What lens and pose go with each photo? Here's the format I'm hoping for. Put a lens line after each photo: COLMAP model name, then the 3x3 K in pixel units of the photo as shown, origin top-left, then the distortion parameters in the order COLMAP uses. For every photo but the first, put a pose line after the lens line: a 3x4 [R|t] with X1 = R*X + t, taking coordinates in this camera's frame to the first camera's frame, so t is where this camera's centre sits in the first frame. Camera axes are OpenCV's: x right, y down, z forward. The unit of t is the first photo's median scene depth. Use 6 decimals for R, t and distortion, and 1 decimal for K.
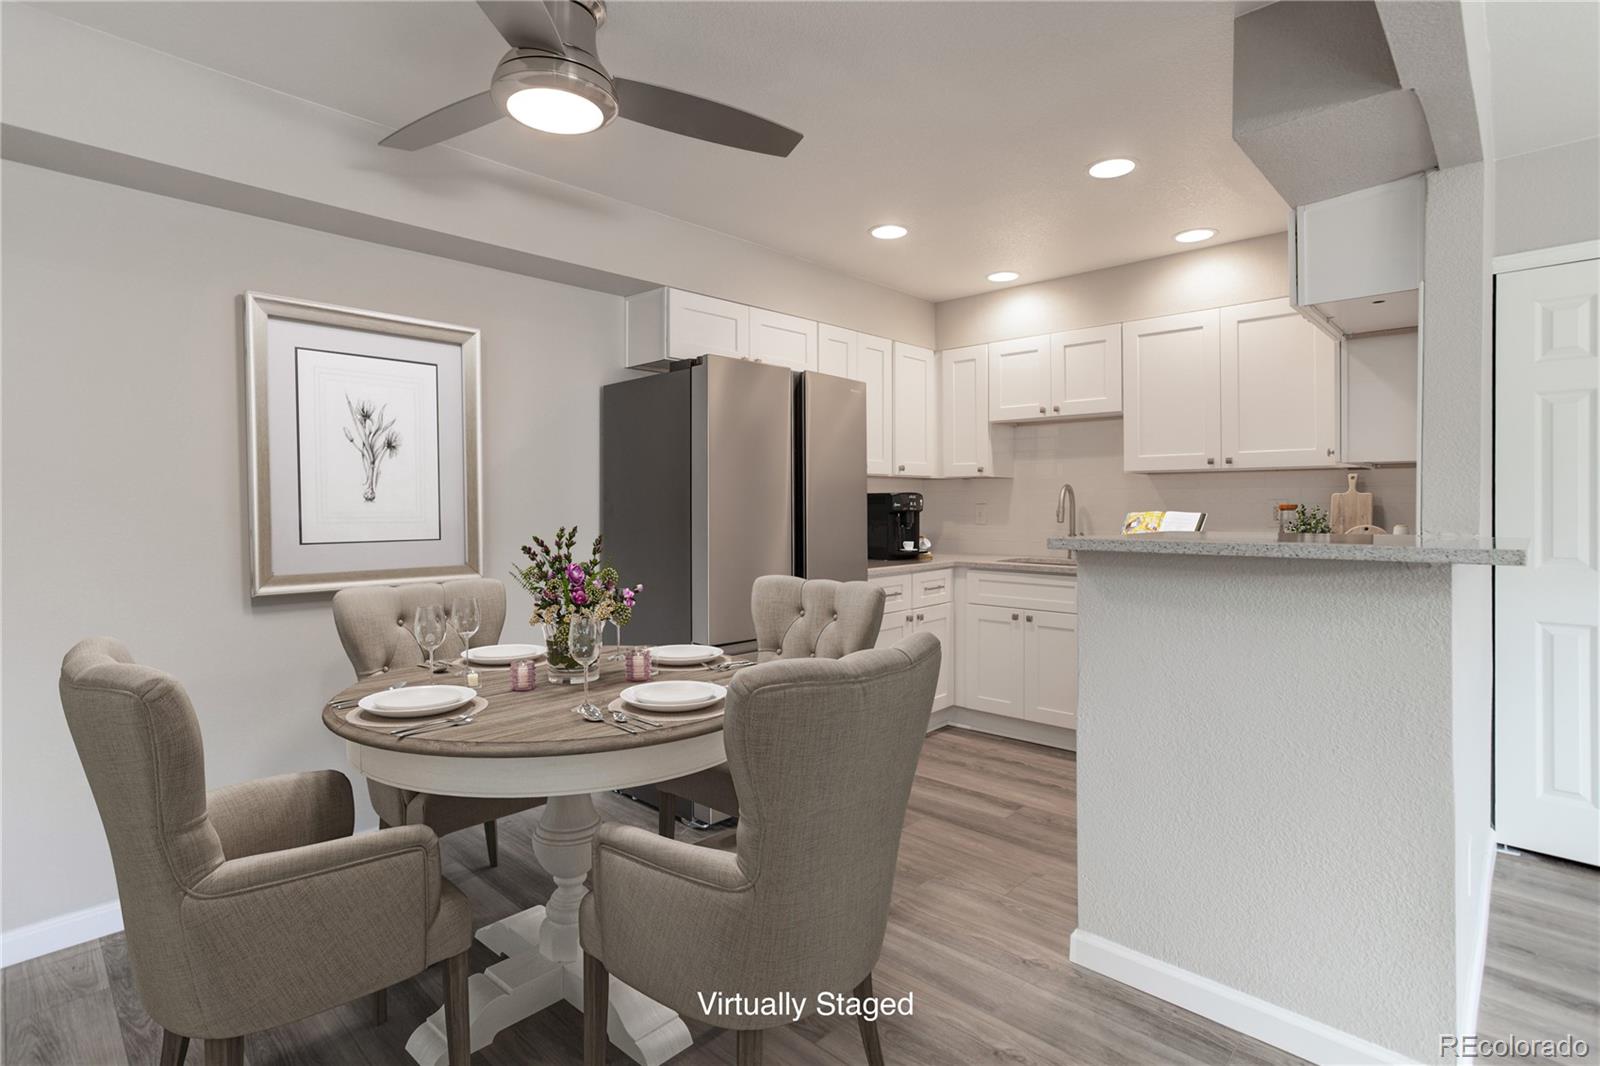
lens RADIAL K [[784.2, 0, 811.3], [0, 784.2, 520.1], [0, 0, 1]] dist [-0.037789, 0.019980]
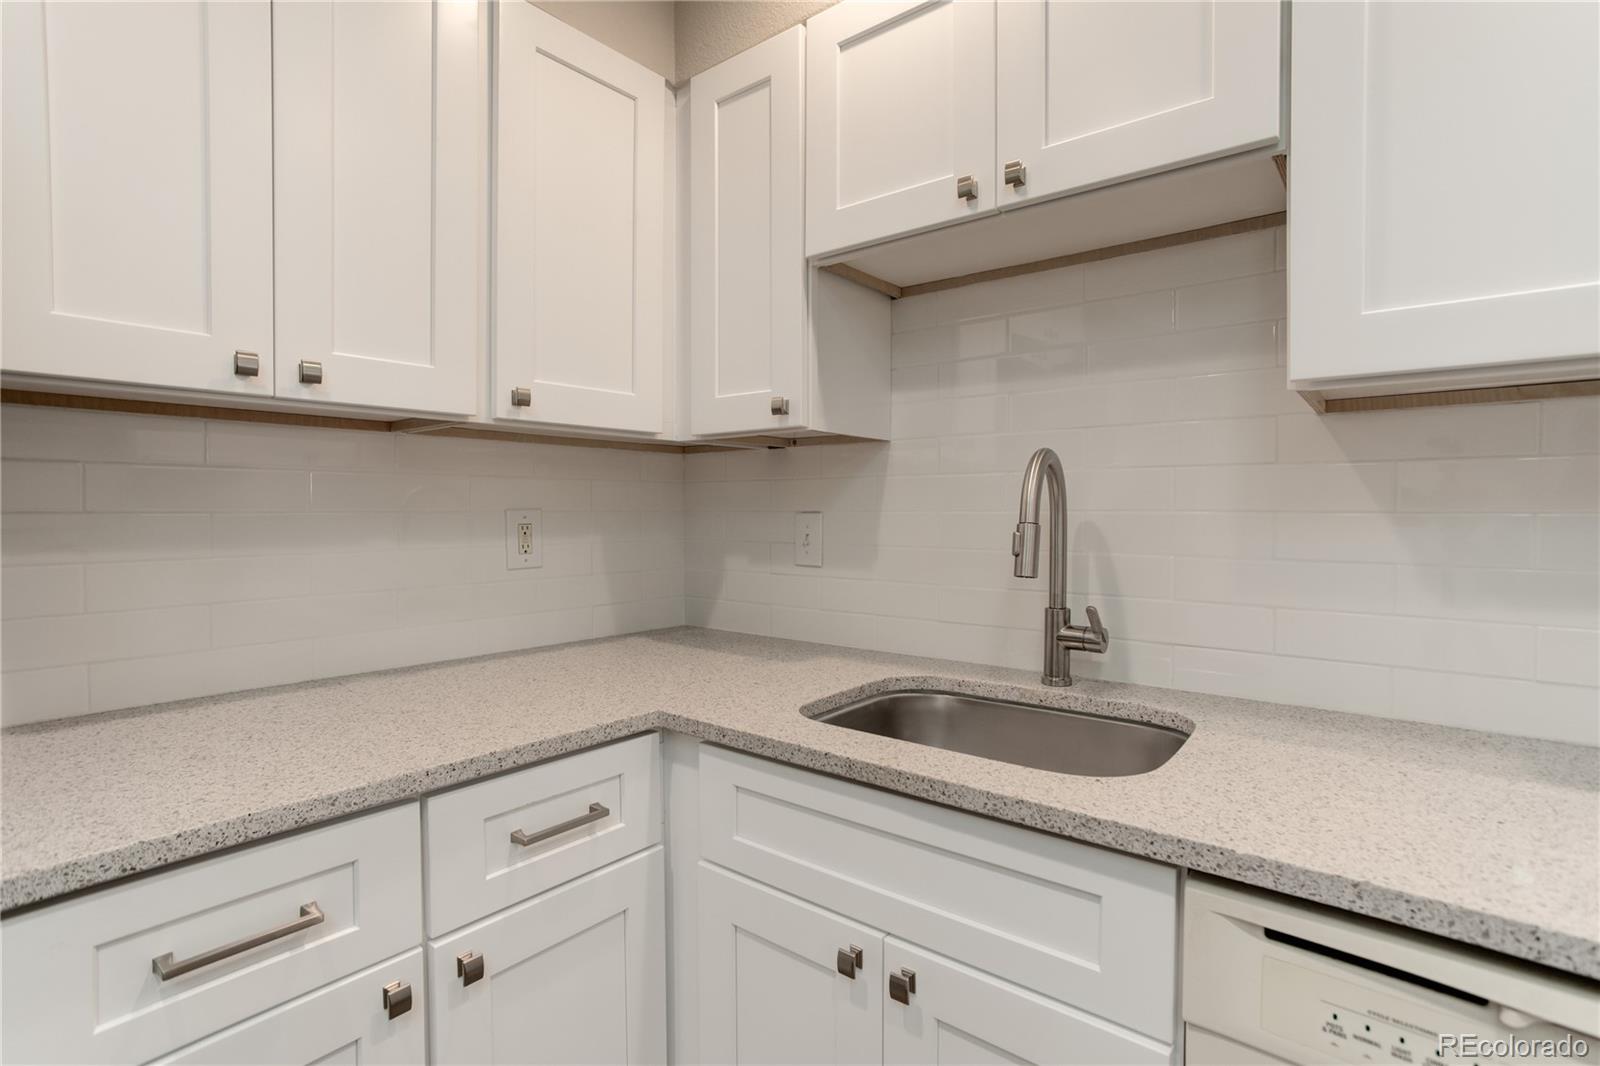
lens RADIAL K [[784.2, 0, 788.6], [0, 784.2, 529.8], [0, 0, 1]] dist [-0.037789, 0.019980]
pose [[0.999078, 0.001818, 0.042900, 0.208316], [-0.002074, 0.999980, 0.005928, -0.015890], [-0.042888, -0.006011, 0.999062, 0.680182]]
